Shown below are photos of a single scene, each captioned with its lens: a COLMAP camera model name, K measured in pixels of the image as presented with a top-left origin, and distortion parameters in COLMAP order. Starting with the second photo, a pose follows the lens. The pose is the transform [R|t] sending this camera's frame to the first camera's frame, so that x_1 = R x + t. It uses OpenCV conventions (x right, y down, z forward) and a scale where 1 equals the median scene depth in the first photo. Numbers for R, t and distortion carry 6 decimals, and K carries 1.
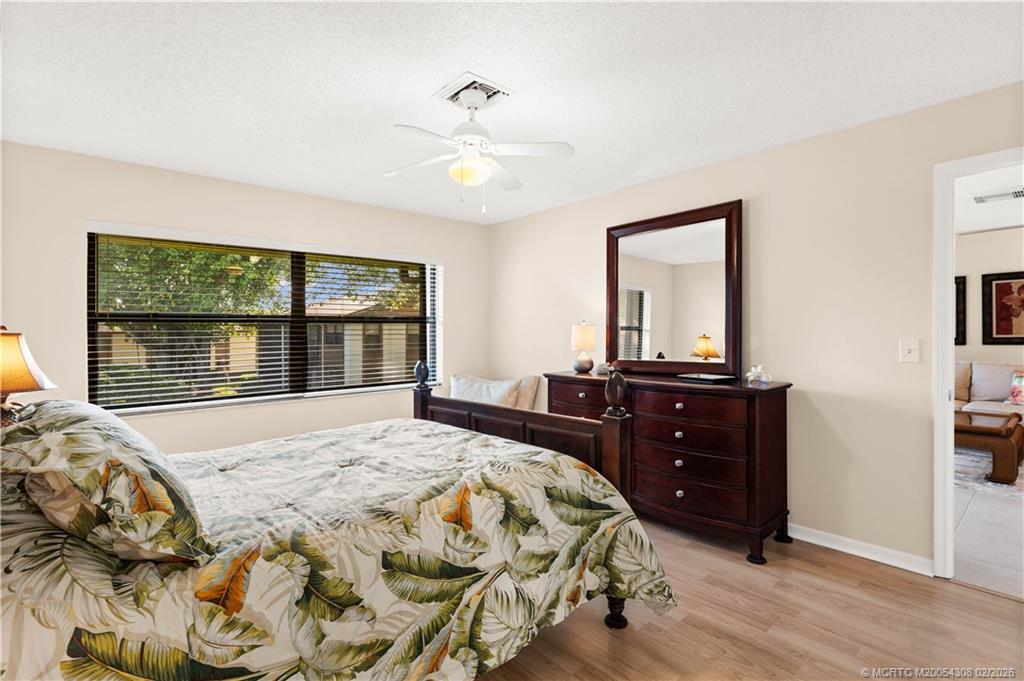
lens RADIAL K [[492.3, 0, 515.7], [0, 492.3, 334.3], [0, 0, 1]] dist [0.002632, -0.000221]
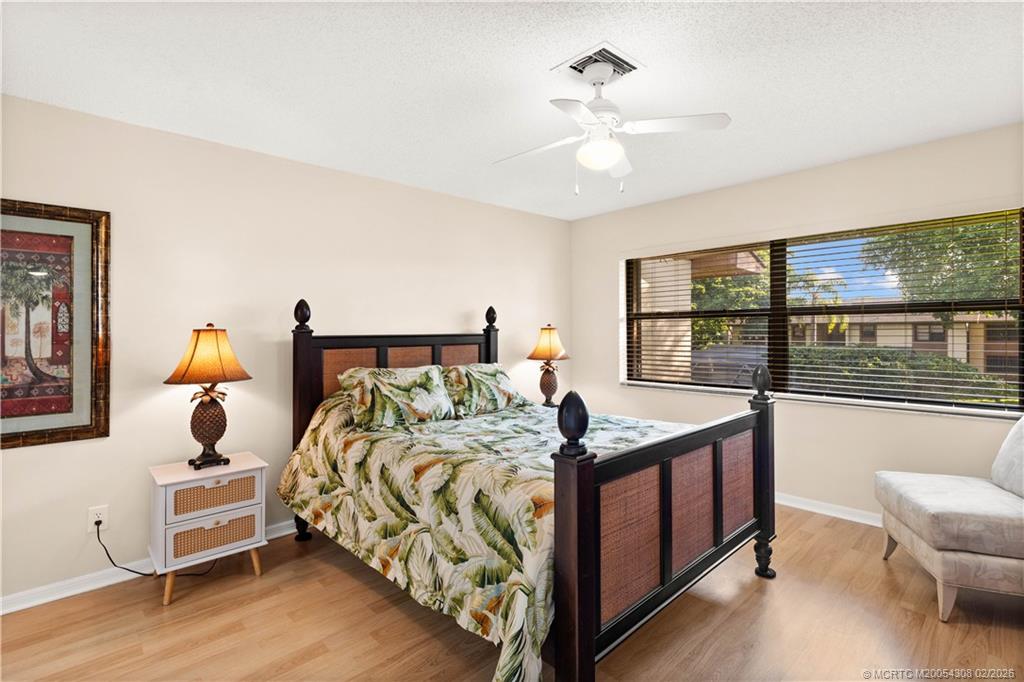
lens RADIAL K [[492.3, 0, 515.7], [0, 492.3, 334.8], [0, 0, 1]] dist [0.002632, -0.000221]
pose [[0.019932, 0.019687, -0.999607, 1.118562], [0.000942, 0.999805, 0.019710, -0.016497], [0.999801, -0.001335, 0.019909, 1.146609]]
